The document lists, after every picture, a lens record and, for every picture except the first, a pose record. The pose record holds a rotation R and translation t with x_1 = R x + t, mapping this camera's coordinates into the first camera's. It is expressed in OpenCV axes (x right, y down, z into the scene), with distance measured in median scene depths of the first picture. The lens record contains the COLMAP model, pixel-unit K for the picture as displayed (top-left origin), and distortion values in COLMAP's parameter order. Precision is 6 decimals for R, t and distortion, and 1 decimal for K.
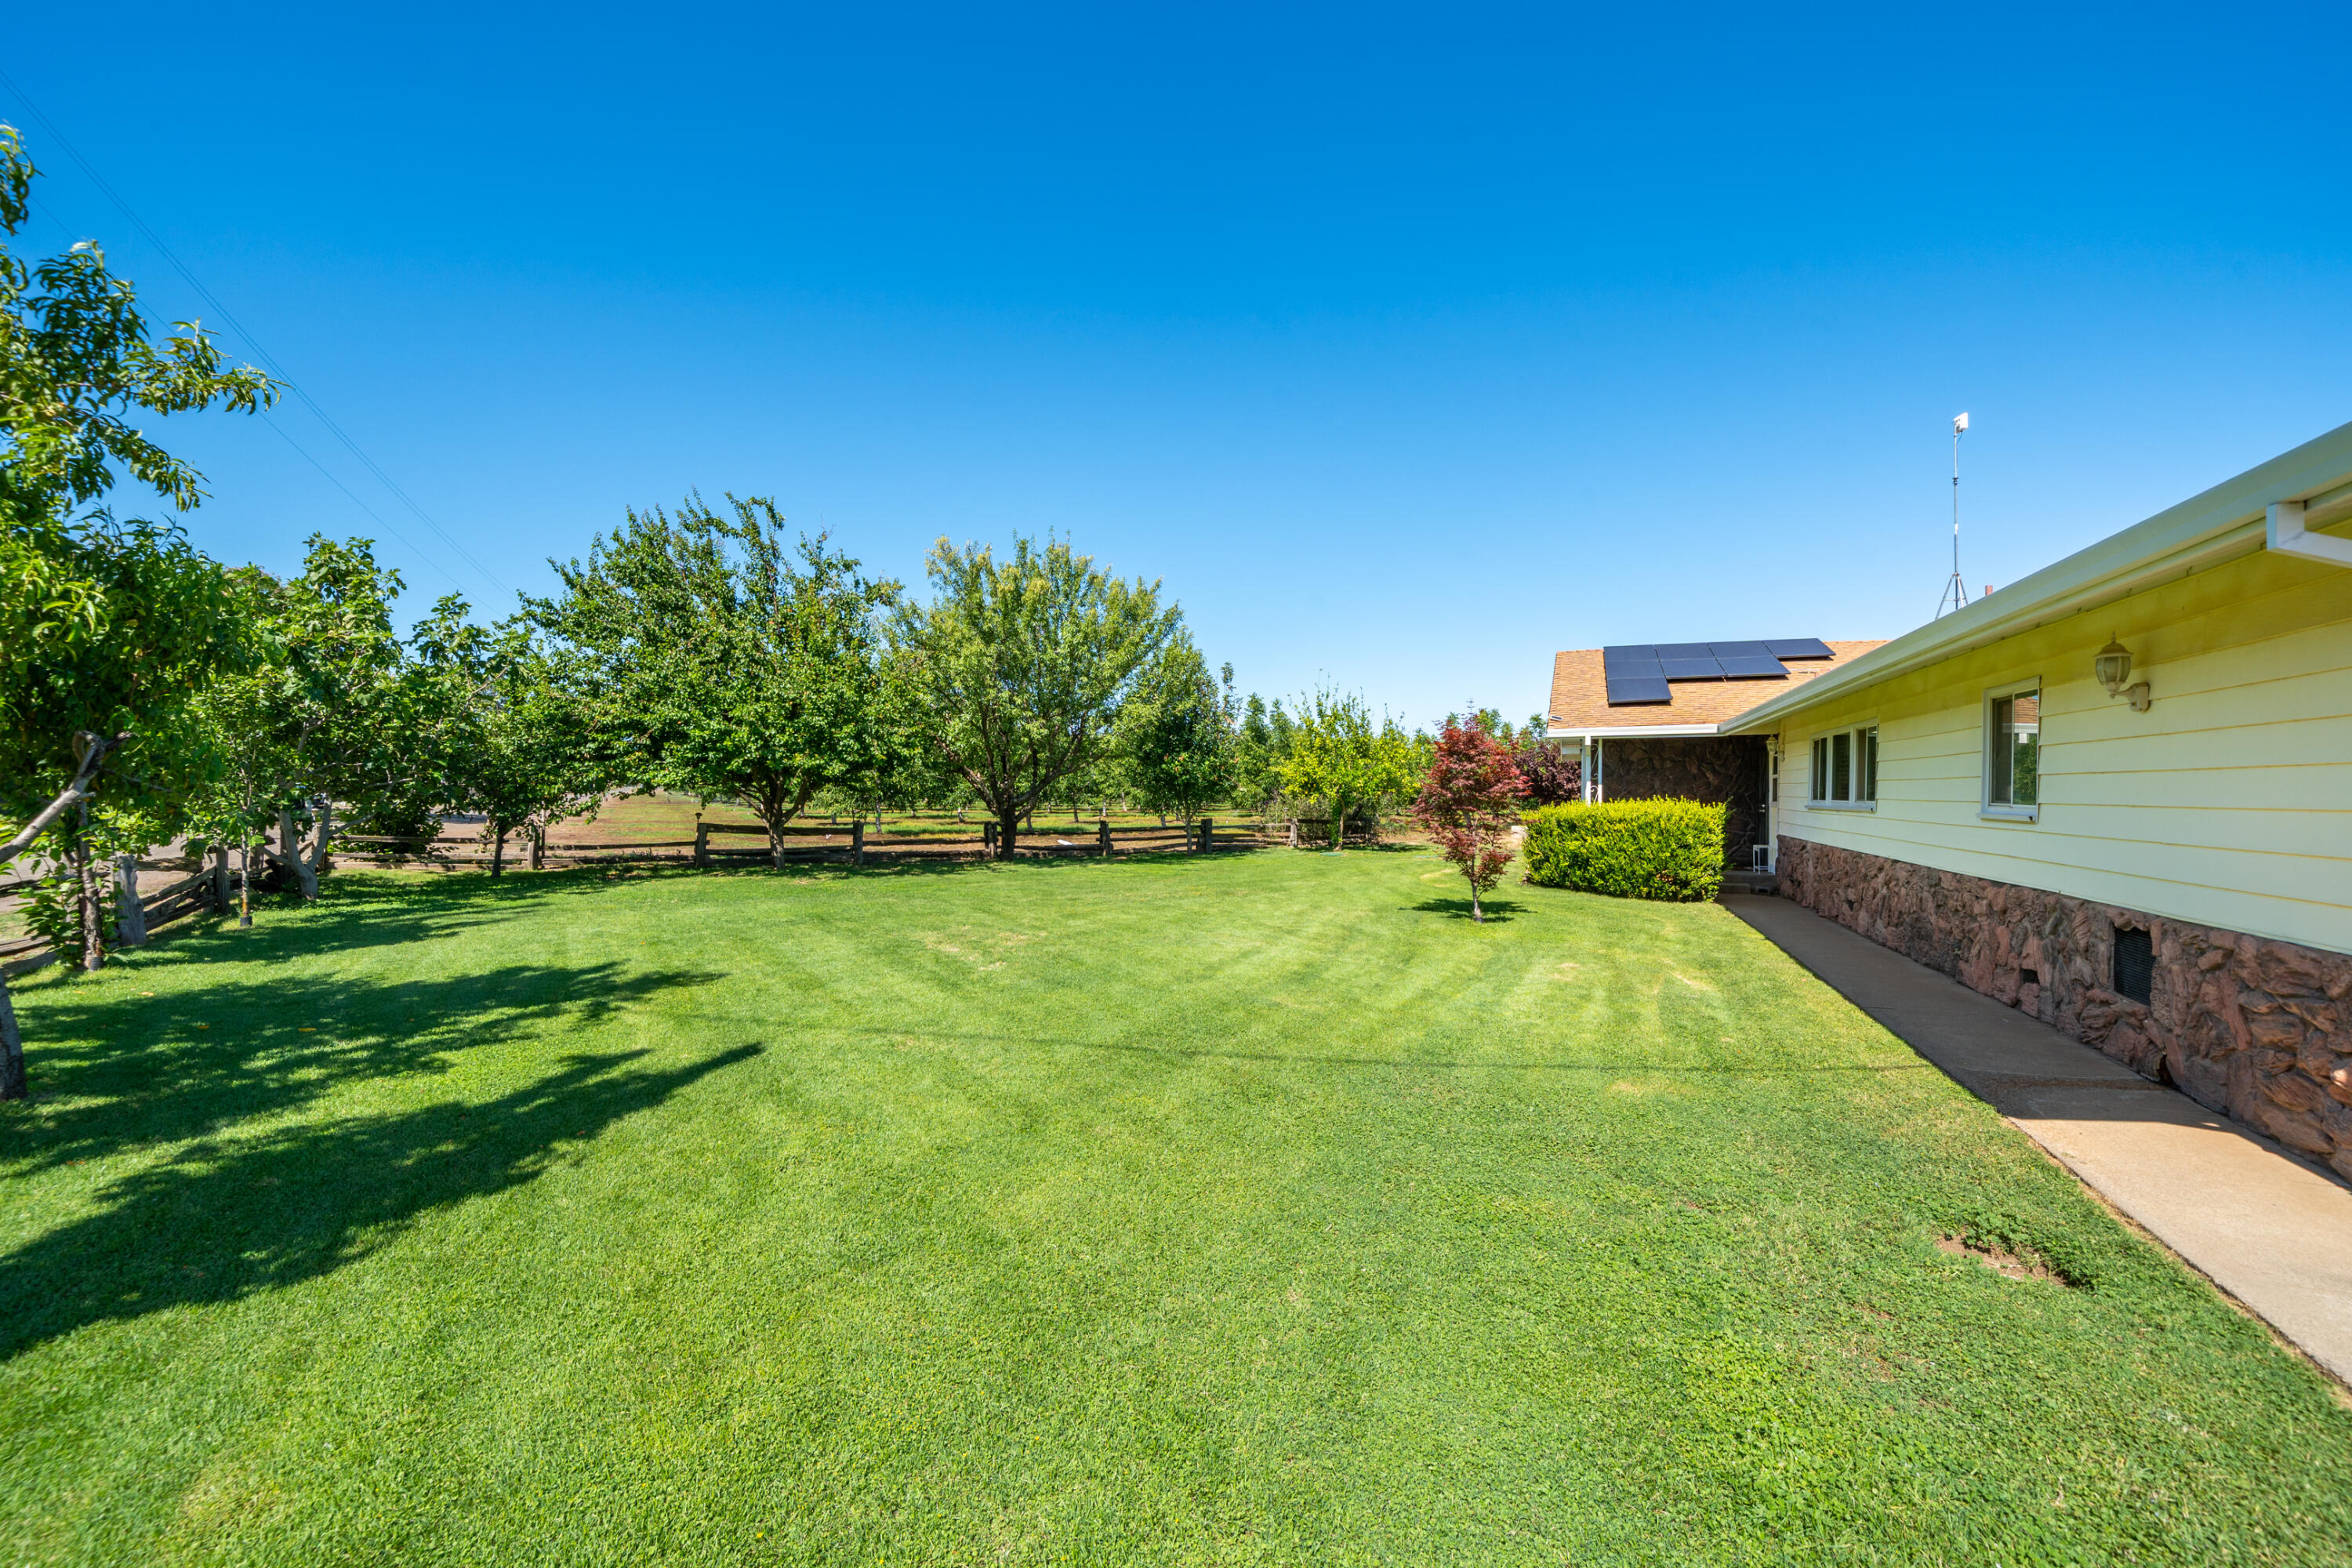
lens RADIAL K [[971.5, 0, 1174.6], [0, 971.5, 792.9], [0, 0, 1]] dist [0.000535, -0.000026]
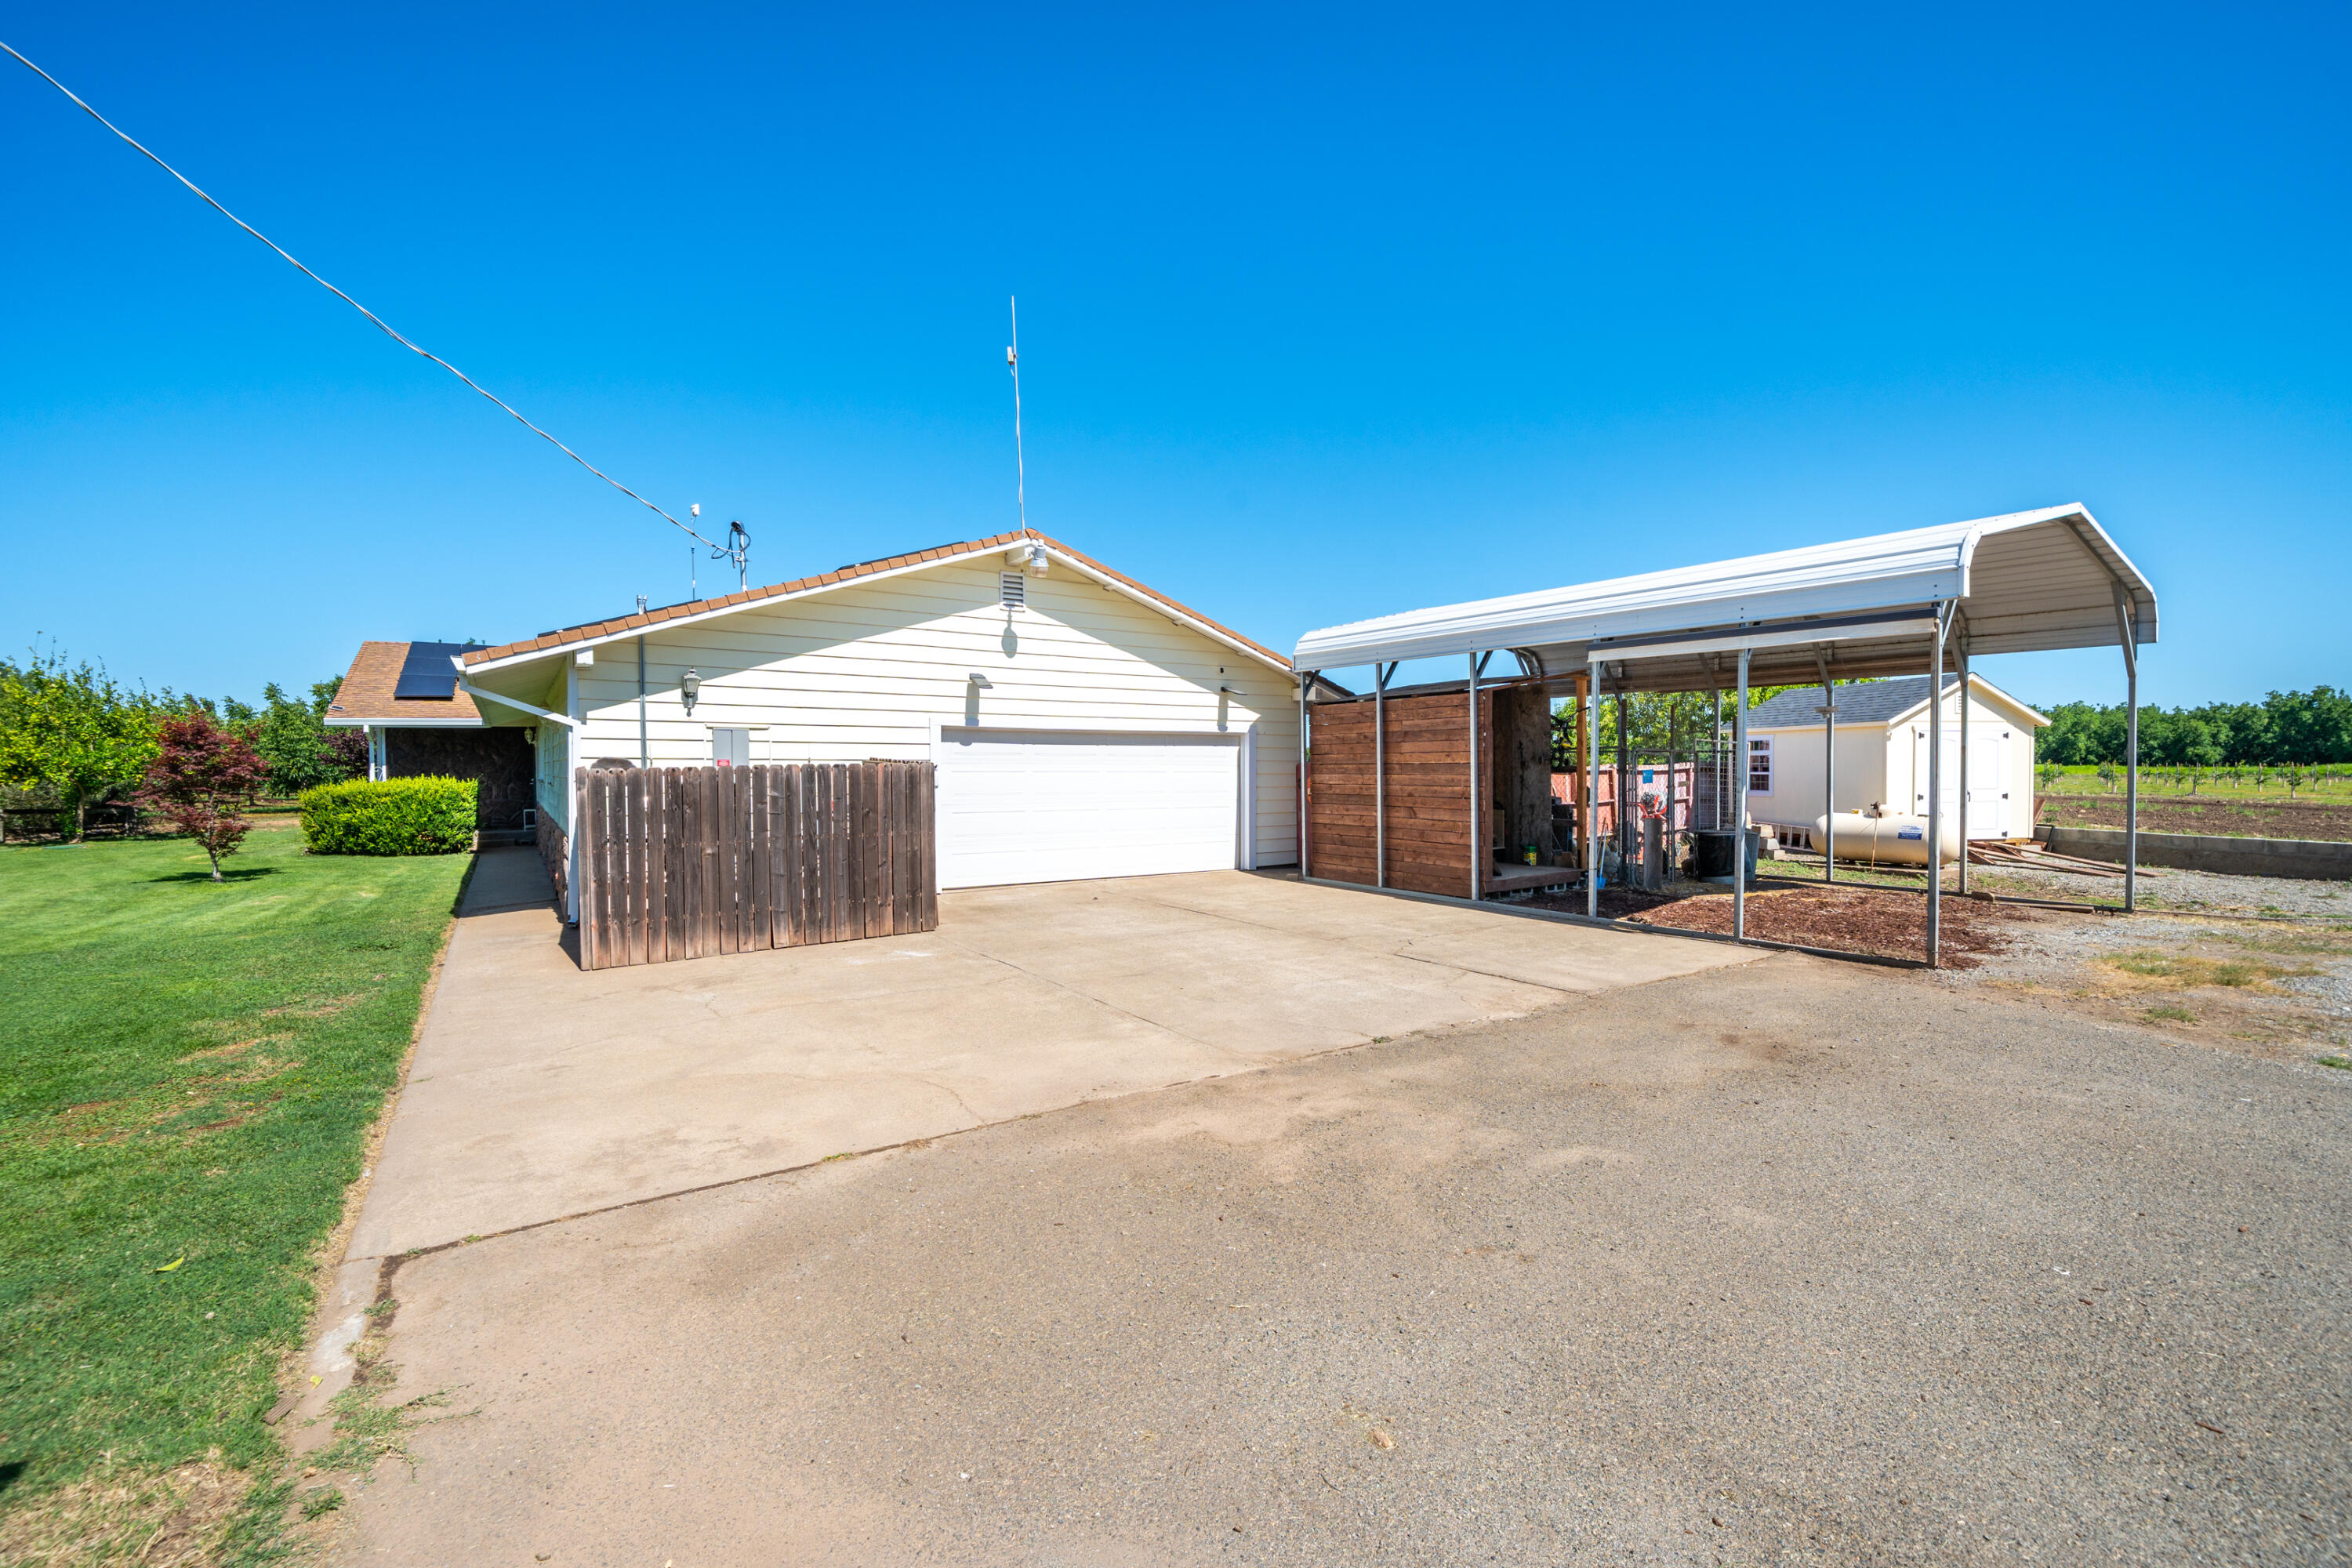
lens RADIAL K [[971.5, 0, 1174.6], [0, 971.5, 792.9], [0, 0, 1]] dist [0.000535, -0.000026]
pose [[0.552418, -0.039847, 0.832614, -0.019954], [0.016104, 0.999181, 0.037135, -0.003765], [-0.833412, -0.007106, 0.552607, -0.484573]]
